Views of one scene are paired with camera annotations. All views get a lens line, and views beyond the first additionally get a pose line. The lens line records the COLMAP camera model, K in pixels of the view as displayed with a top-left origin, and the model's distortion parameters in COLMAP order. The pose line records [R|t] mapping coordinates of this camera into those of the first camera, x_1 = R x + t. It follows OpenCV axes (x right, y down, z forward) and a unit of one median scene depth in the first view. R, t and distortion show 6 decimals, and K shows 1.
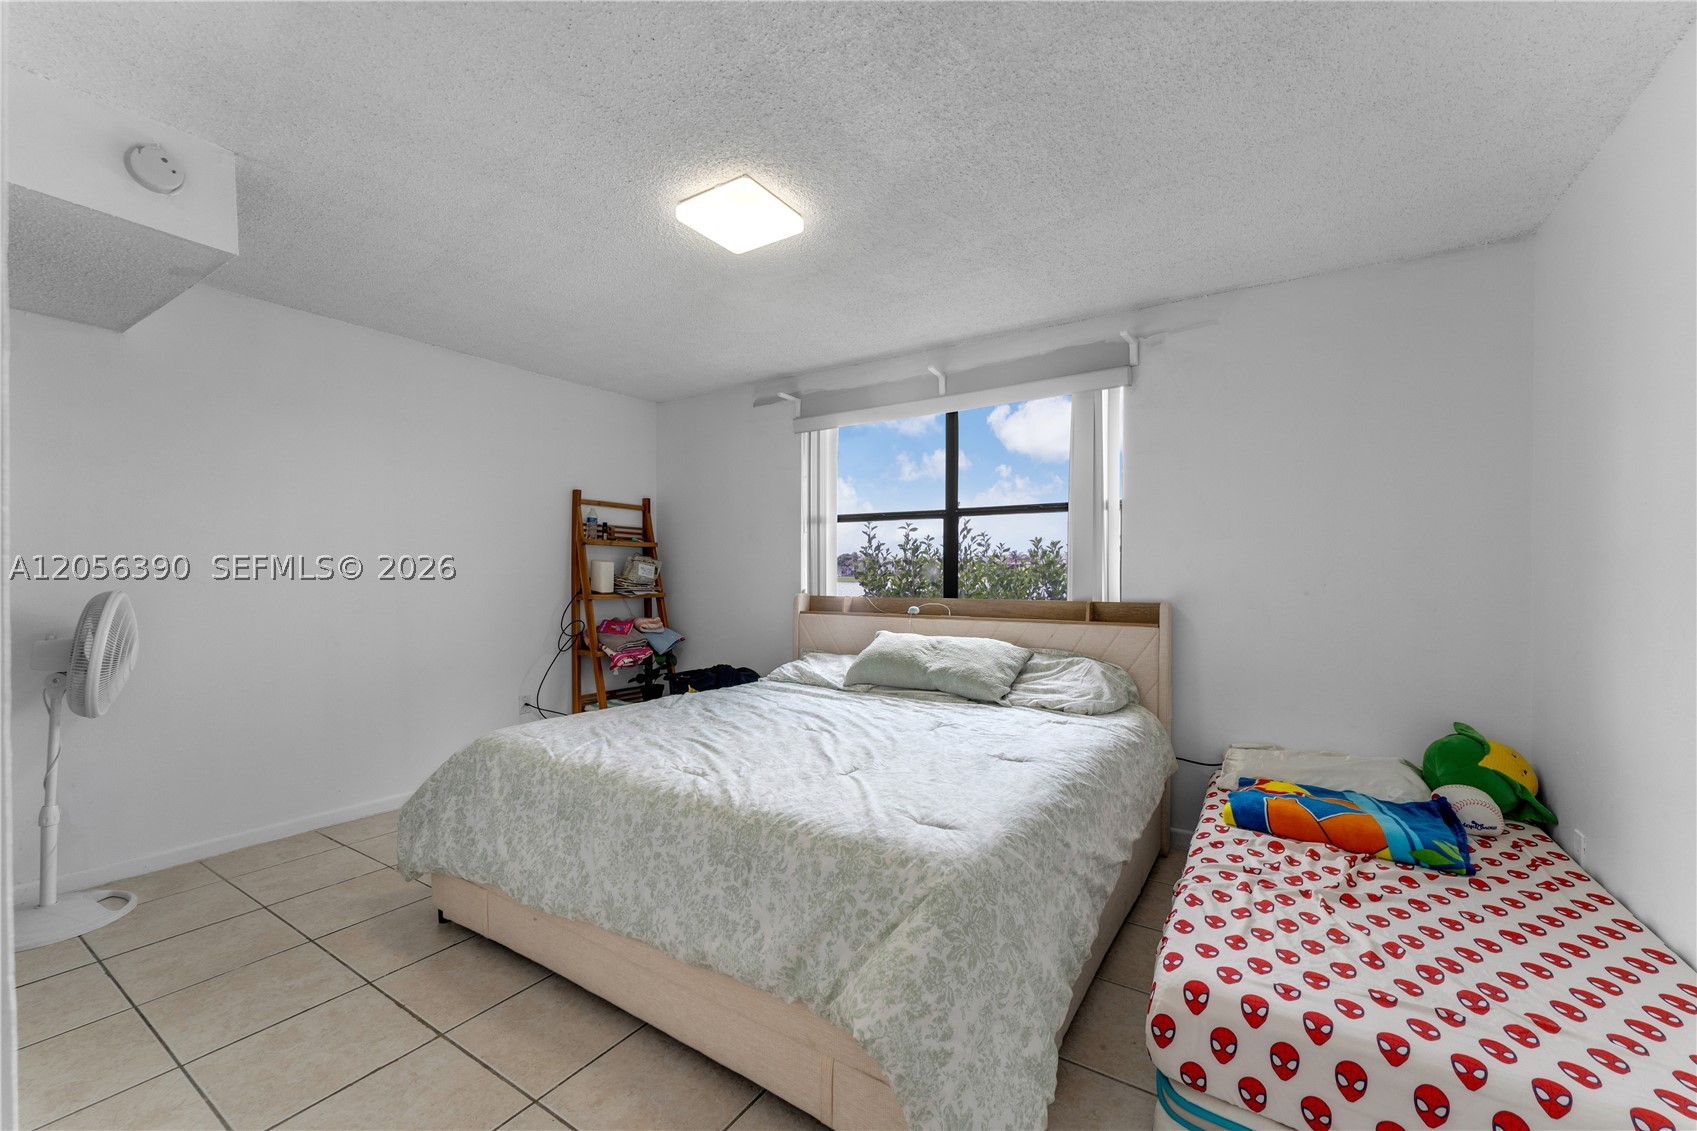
lens RADIAL K [[701.4, 0, 856.7], [0, 701.4, 565.6], [0, 0, 1]] dist [0.000886, 0.000152]
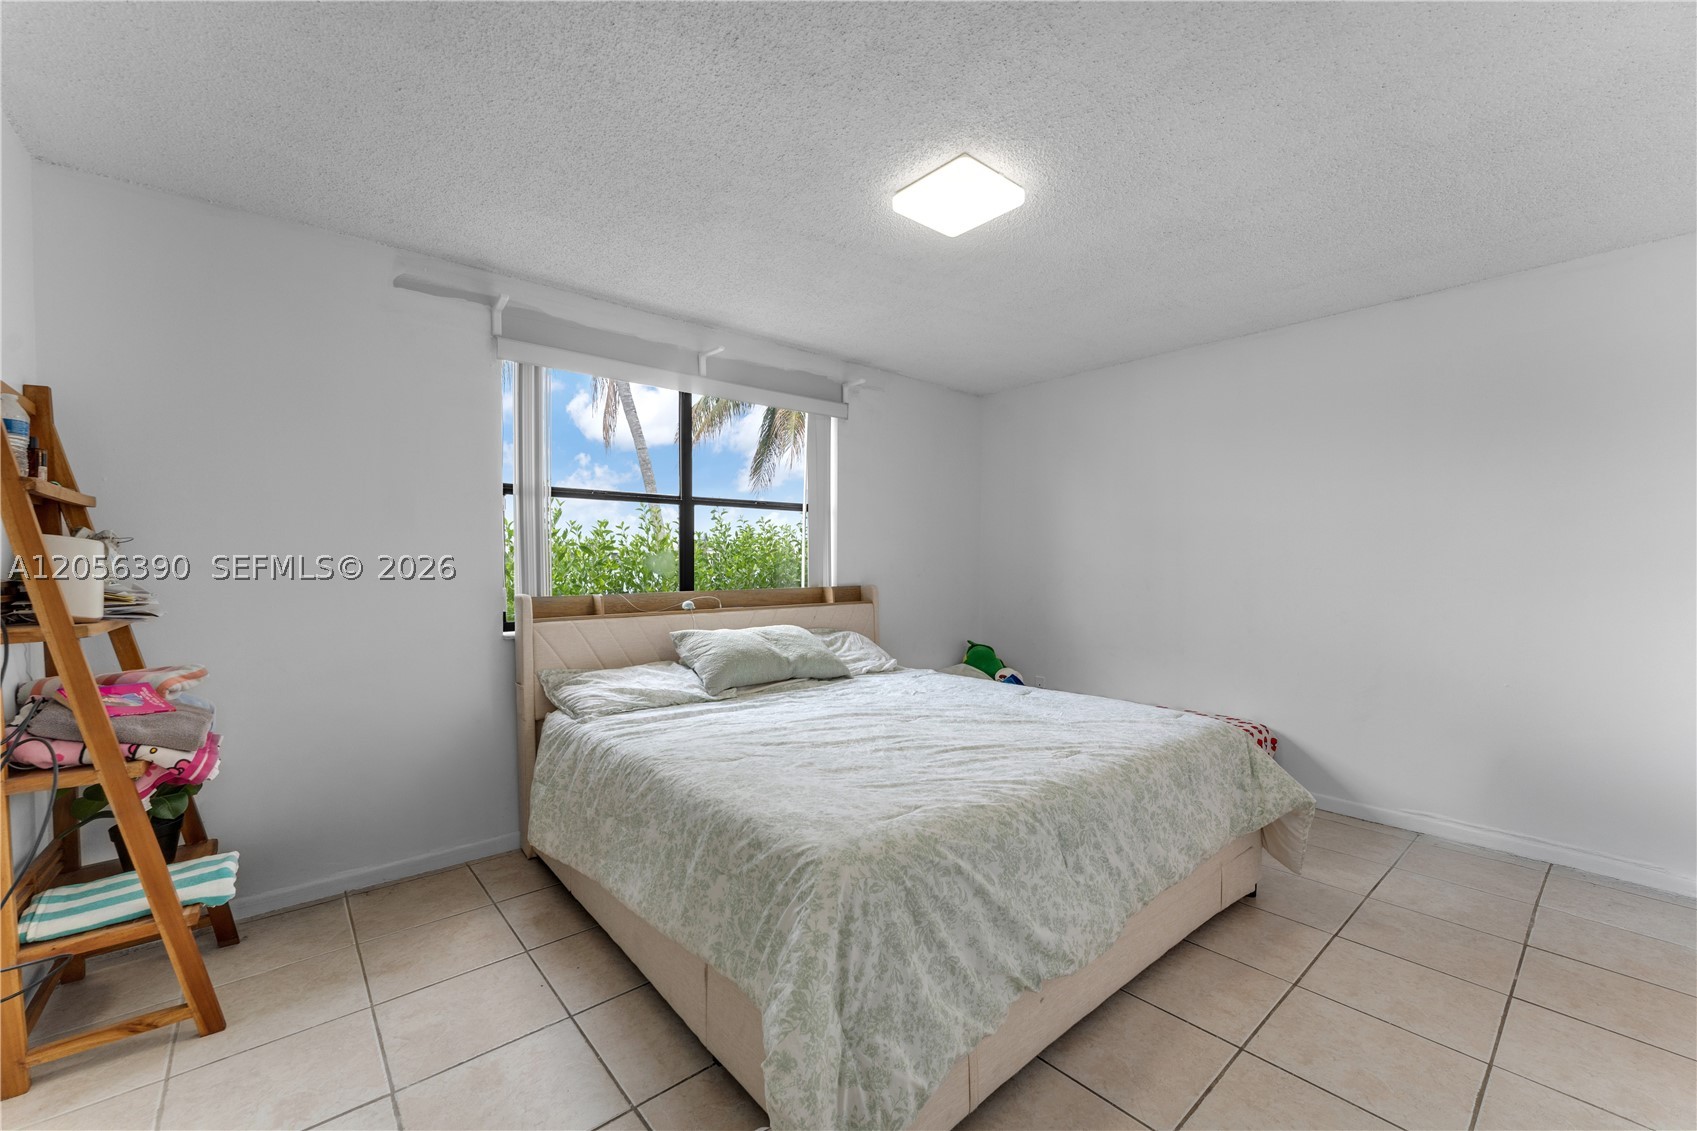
lens RADIAL K [[679.1, 0, 835.4], [0, 679.1, 570.3], [0, 0, 1]] dist [-0.000076, -0.000124]
pose [[0.282593, -0.014282, 0.959134, -0.828274], [-0.008753, 0.999809, 0.017467, 0.001145], [-0.959200, -0.013331, 0.282414, 0.664680]]
